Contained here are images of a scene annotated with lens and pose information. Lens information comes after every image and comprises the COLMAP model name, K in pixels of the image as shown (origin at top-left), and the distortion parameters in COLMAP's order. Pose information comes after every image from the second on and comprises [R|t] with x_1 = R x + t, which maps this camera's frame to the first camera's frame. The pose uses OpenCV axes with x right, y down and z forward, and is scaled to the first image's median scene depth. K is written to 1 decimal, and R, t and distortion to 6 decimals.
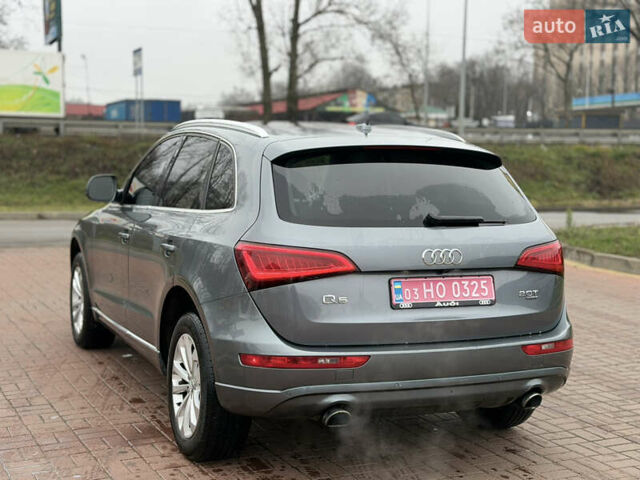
lens RADIAL K [[994.5, 0, 325.6], [0, 994.5, 237.6], [0, 0, 1]] dist [0.128744, 0.000000]
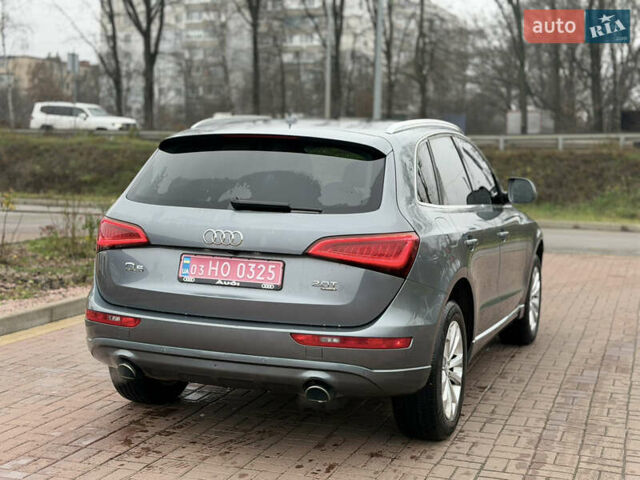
lens RADIAL K [[994.5, 0, 315.3], [0, 994.5, 236.1], [0, 0, 1]] dist [0.128744, 0.000000]
pose [[0.717232, 0.059360, -0.694301, 0.859846], [-0.073930, 0.997224, 0.008887, 0.001165], [0.692901, 0.044955, 0.719630, 0.289538]]
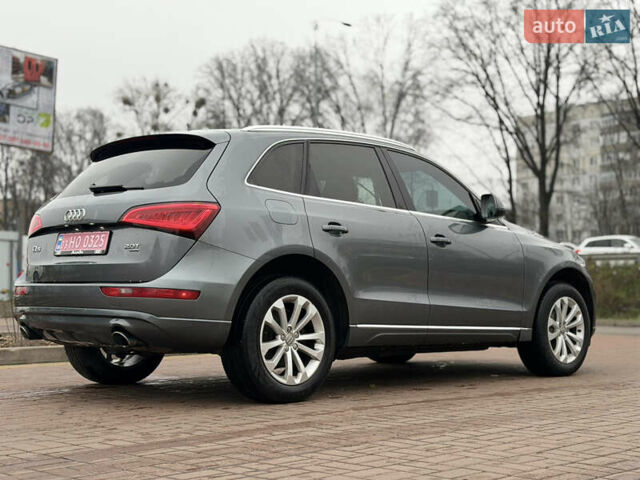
lens RADIAL K [[994.5, 0, 322.3], [0, 994.5, 242.6], [0, 0, 1]] dist [0.128744, 0.000000]
pose [[0.365449, -0.066055, -0.928485, 1.332362], [-0.078978, 0.991682, -0.101636, 0.149454], [0.927475, 0.110472, 0.357192, 0.785086]]
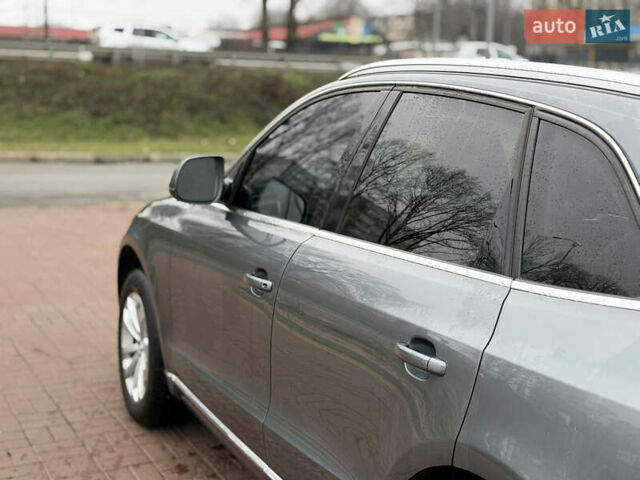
lens RADIAL K [[994.5, 0, 331.7], [0, 994.5, 232.6], [0, 0, 1]] dist [0.128744, 0.000000]
pose [[0.999675, 0.012484, 0.022230, -0.222864], [-0.013889, 0.997839, 0.064220, -0.077689], [-0.021380, -0.064508, 0.997688, 0.617081]]
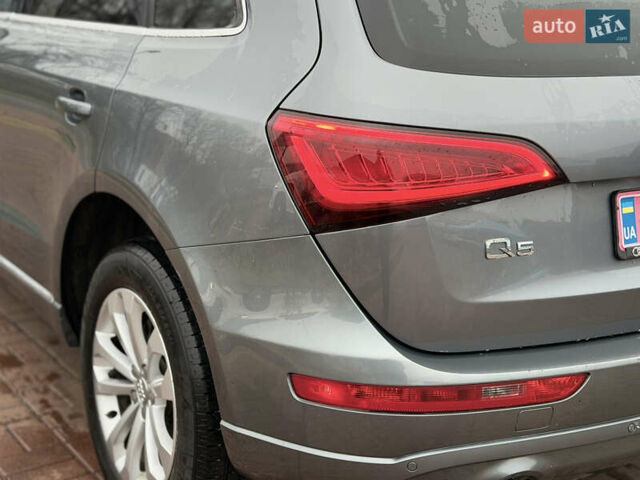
lens RADIAL K [[994.5, 0, 325.7], [0, 994.5, 240.9], [0, 0, 1]] dist [0.128744, 0.000000]
pose [[0.986101, -0.023175, 0.164525, -0.128621], [-0.008494, 0.981899, 0.189216, -0.020749], [-0.165931, -0.187983, 0.968054, 0.534622]]
